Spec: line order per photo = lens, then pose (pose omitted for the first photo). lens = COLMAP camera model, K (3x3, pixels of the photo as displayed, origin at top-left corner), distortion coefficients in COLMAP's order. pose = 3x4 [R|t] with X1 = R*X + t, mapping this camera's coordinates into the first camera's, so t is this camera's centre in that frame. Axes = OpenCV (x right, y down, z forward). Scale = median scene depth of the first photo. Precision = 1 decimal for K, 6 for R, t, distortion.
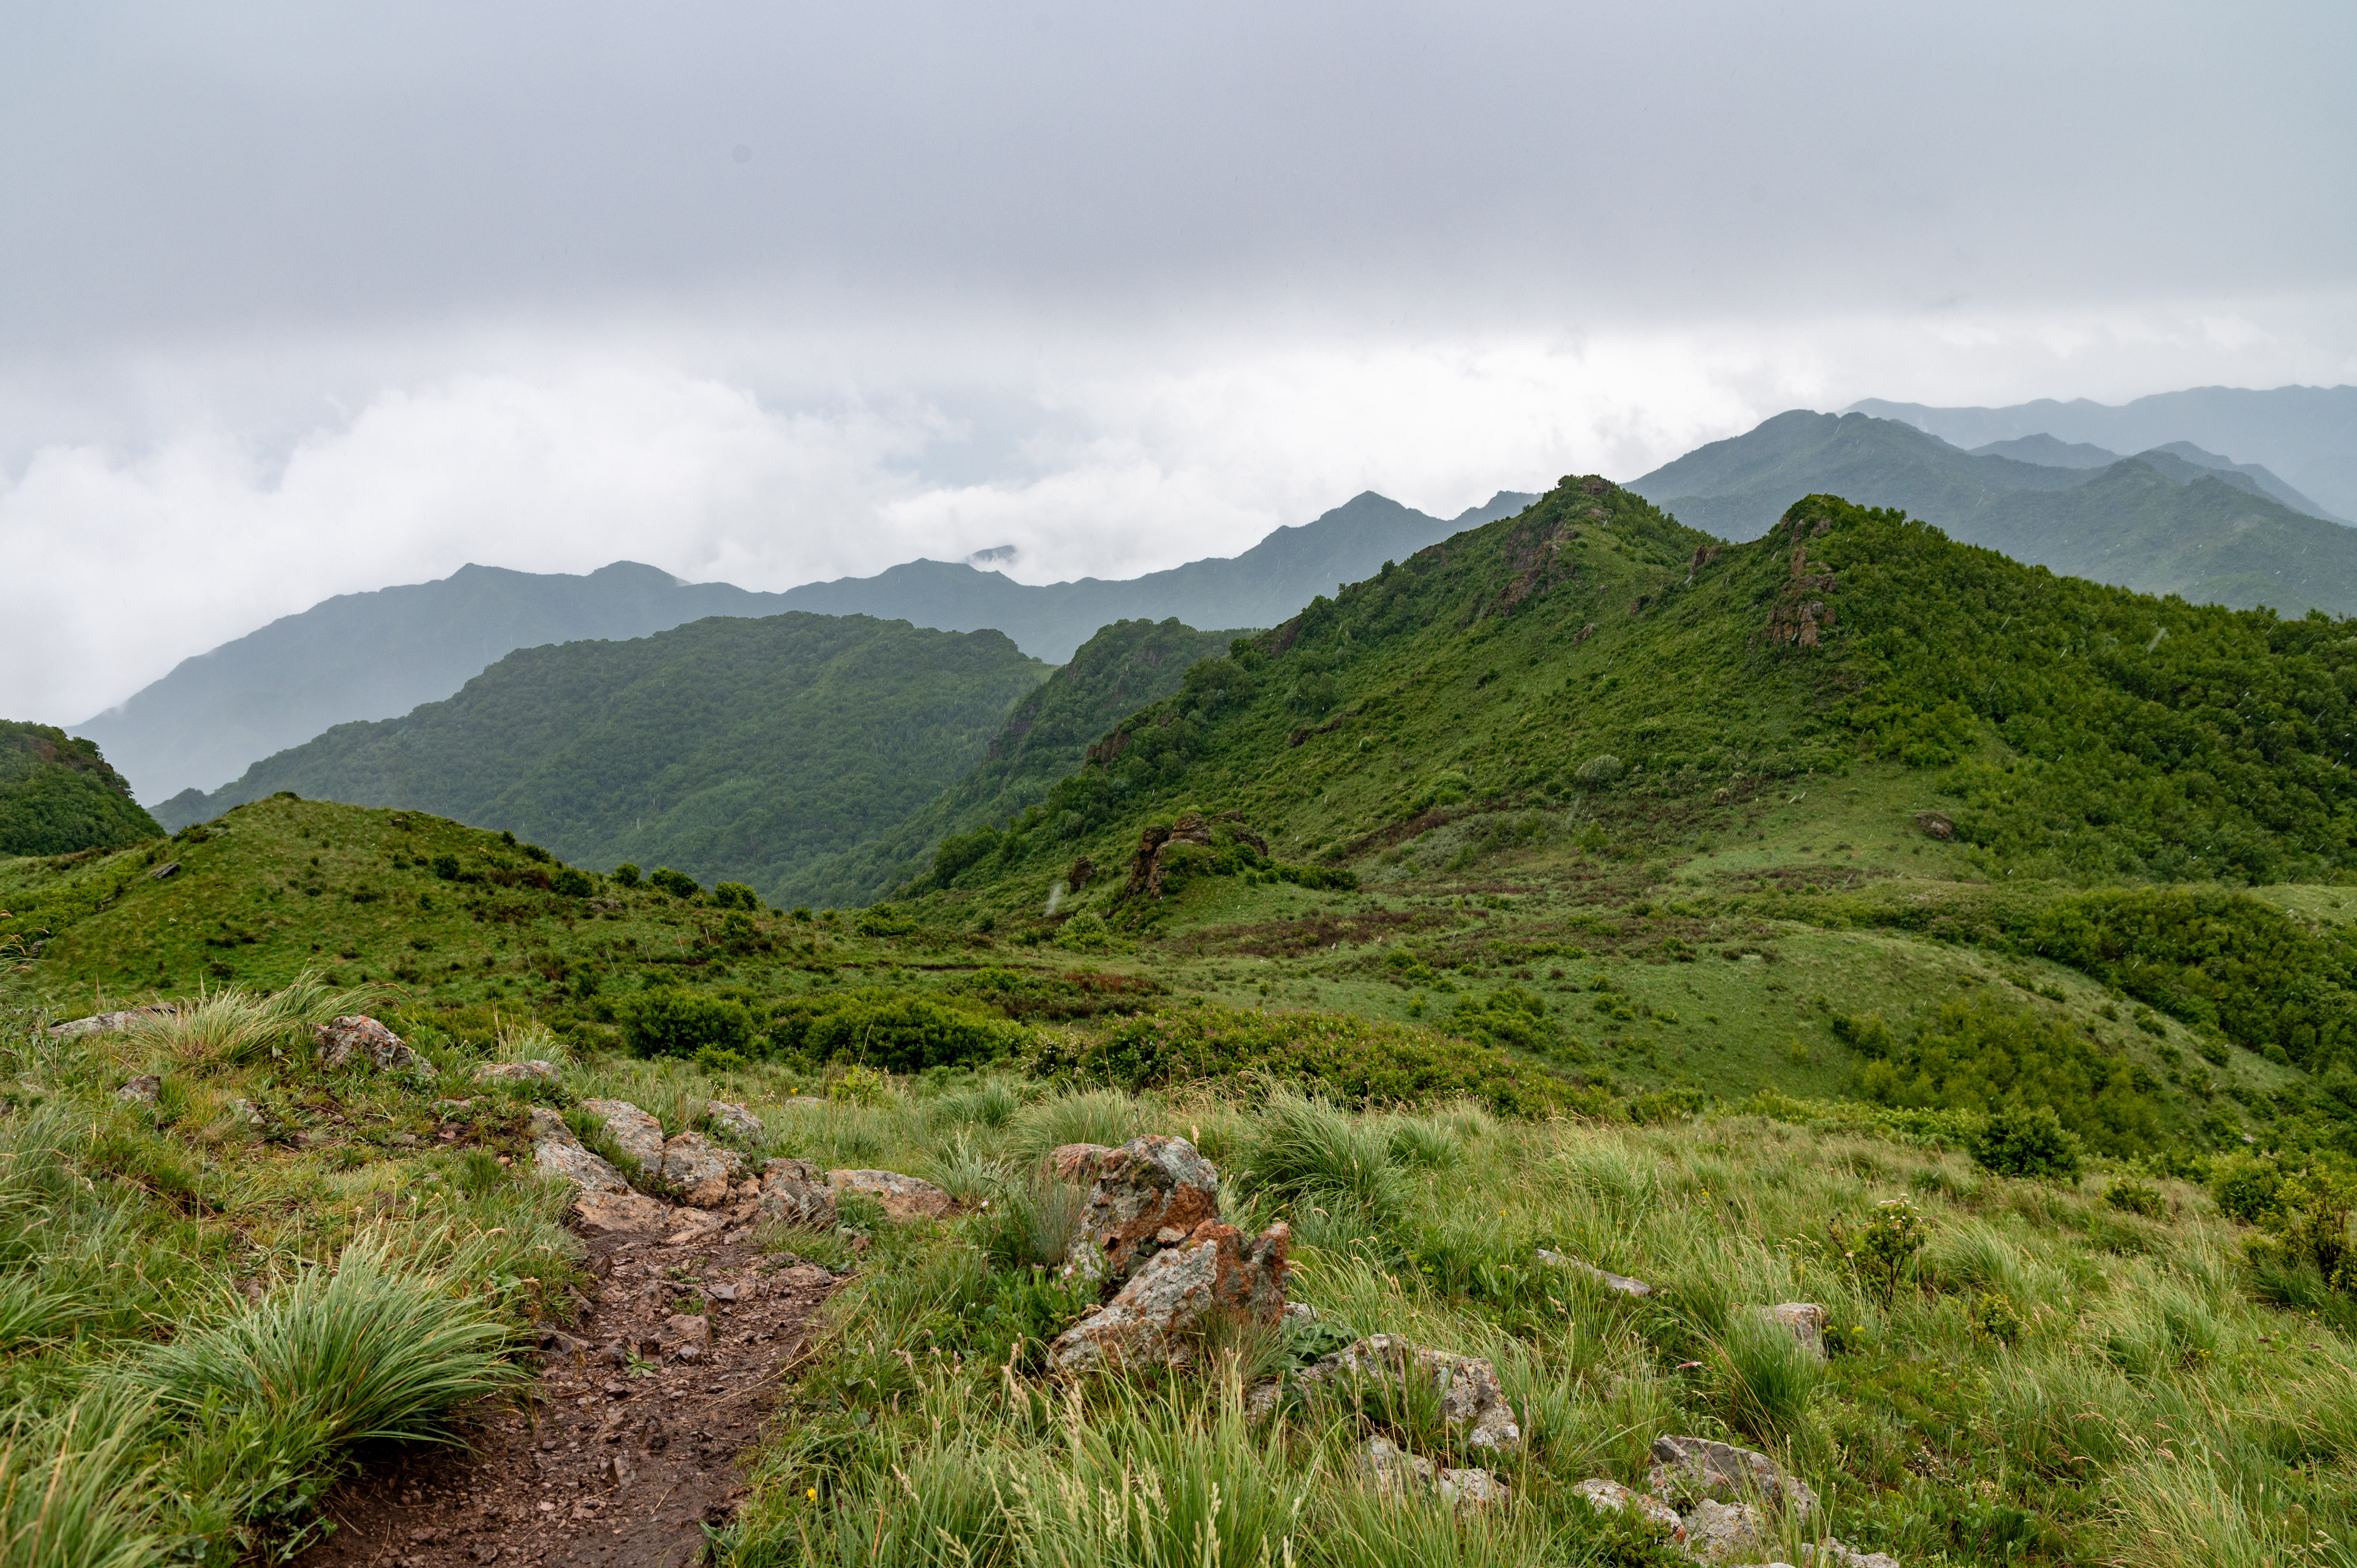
lens RADIAL K [[2214.3, 0, 1162.9], [0, 2214.3, 759.7], [0, 0, 1]] dist [-0.015037, 0.023381]
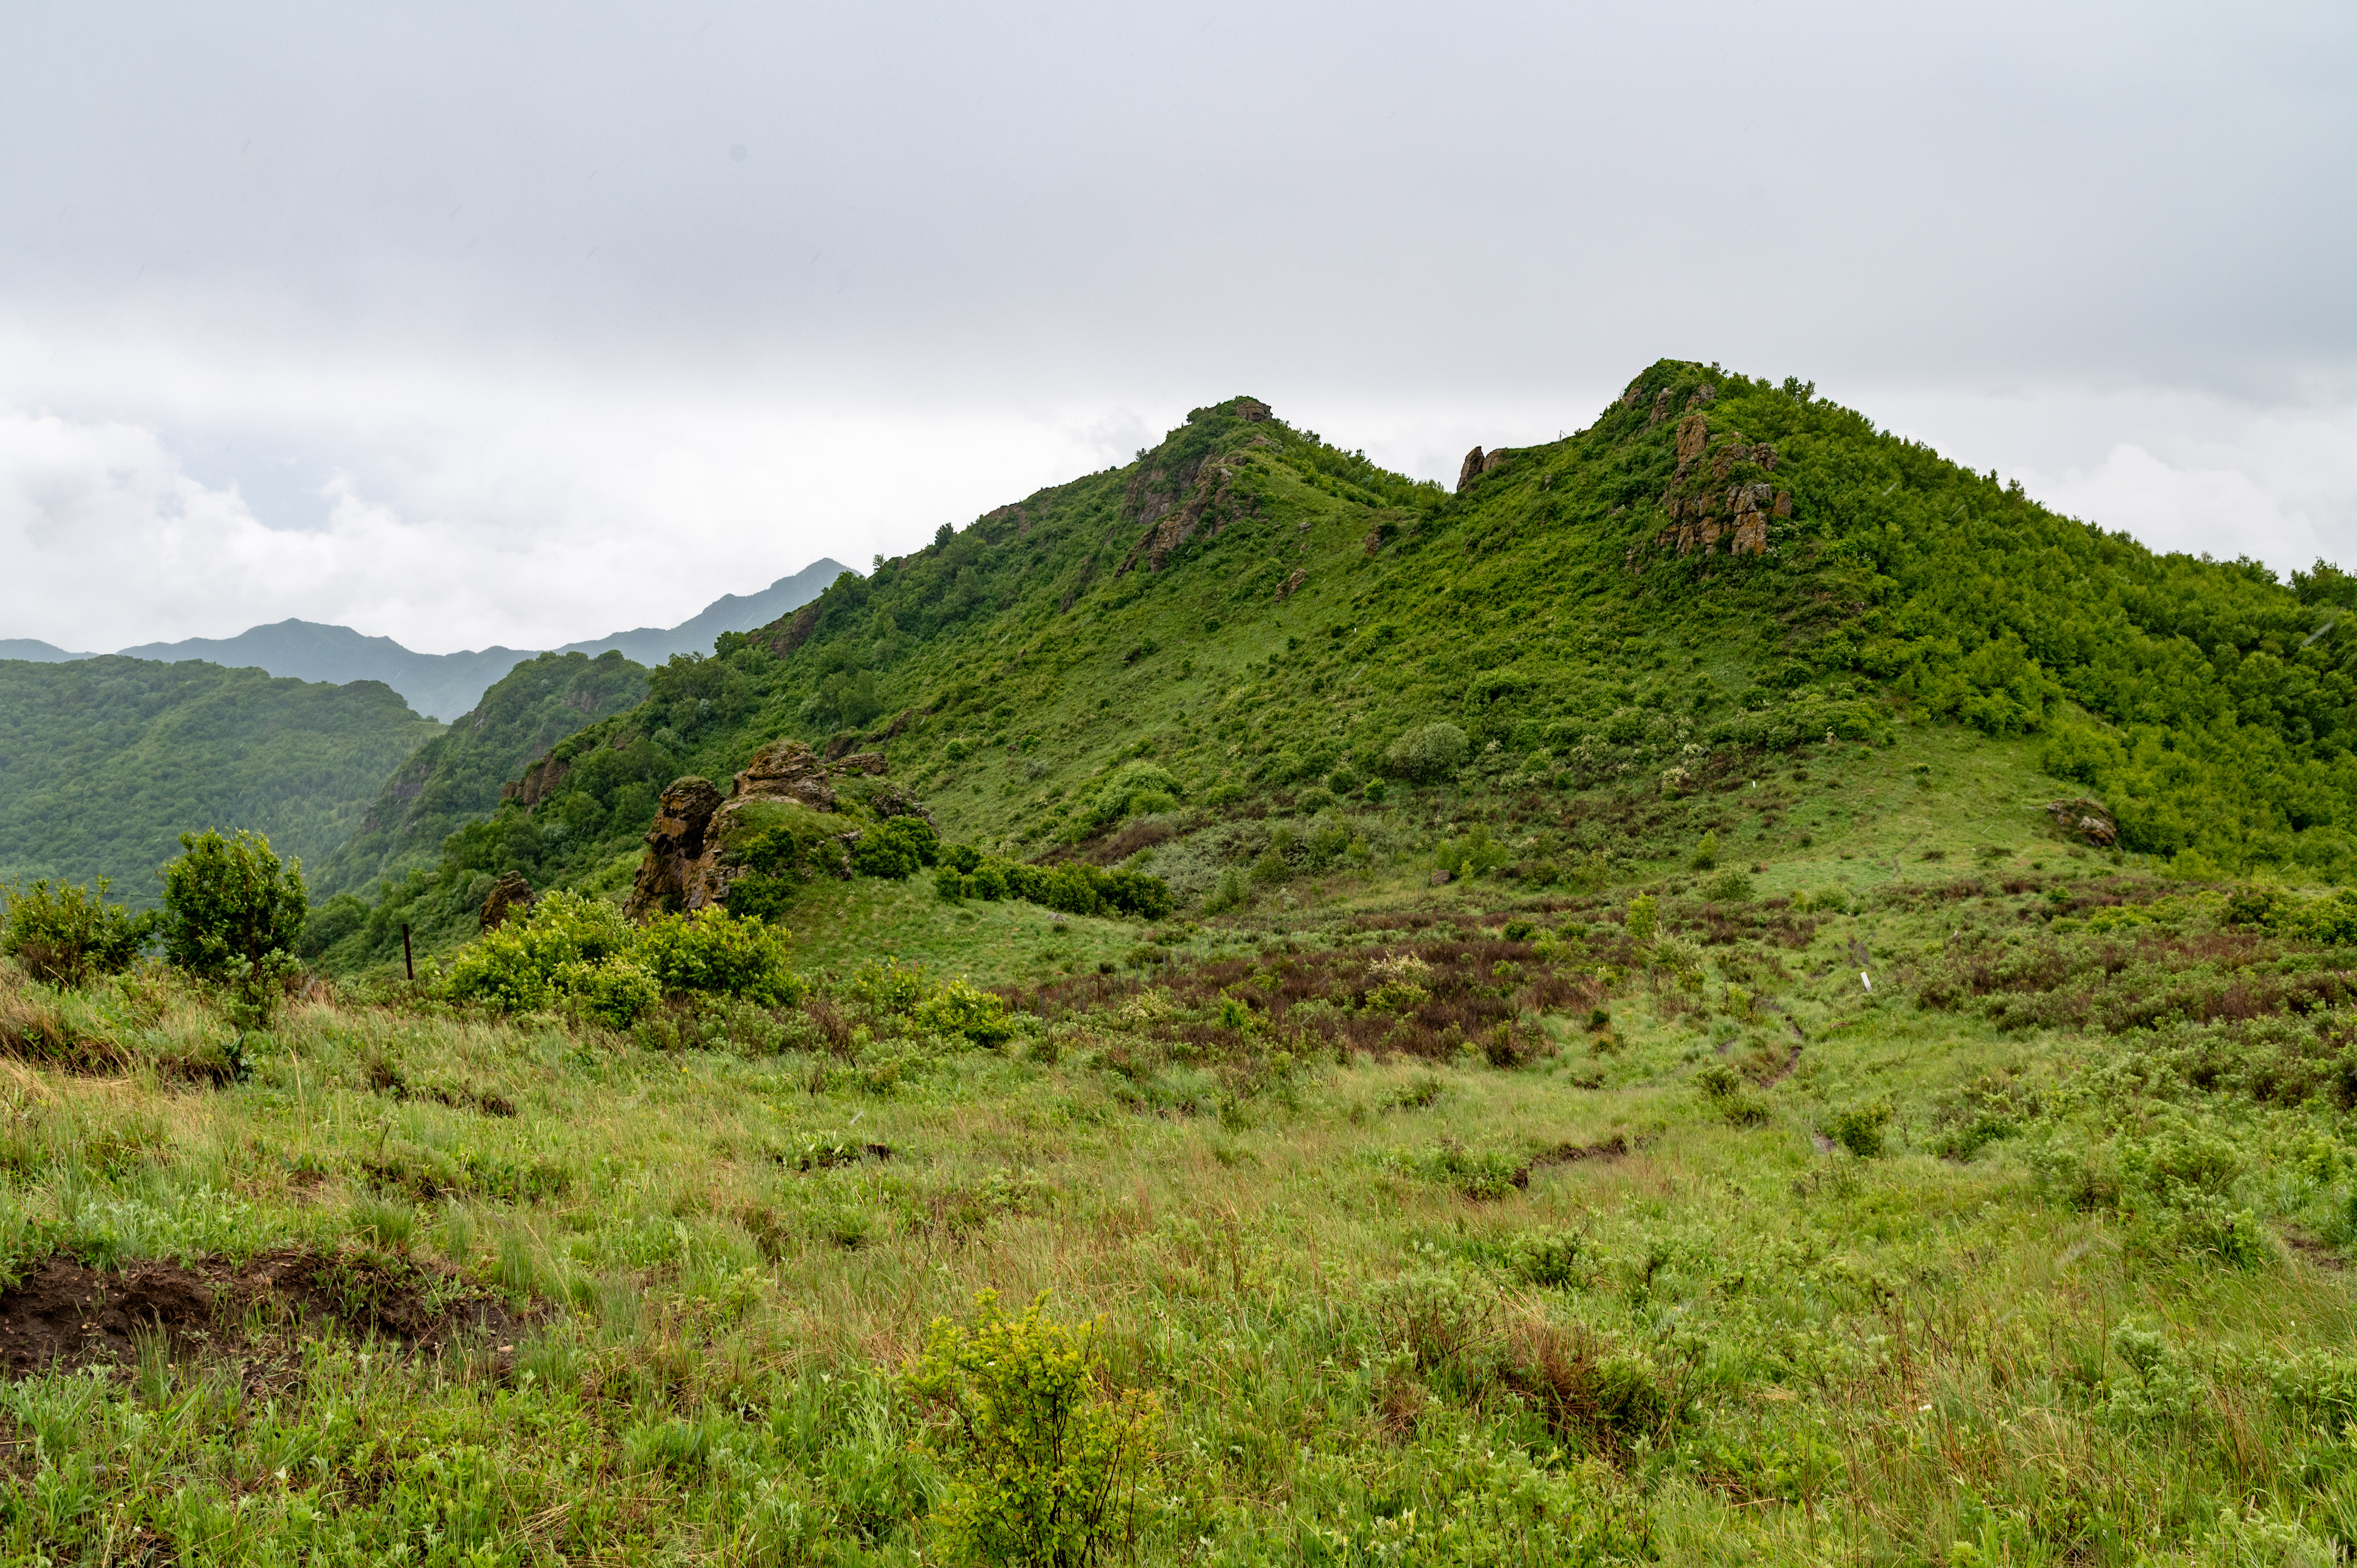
lens RADIAL K [[2420.2, 0, 1189.3], [0, 2420.2, 767.6], [0, 0, 1]] dist [0.005449, 0.021897]
pose [[0.969848, 0.013842, 0.243316, -0.019326], [-0.004041, 0.999162, -0.040736, 0.036001], [-0.243676, 0.038524, 0.969091, 0.397463]]
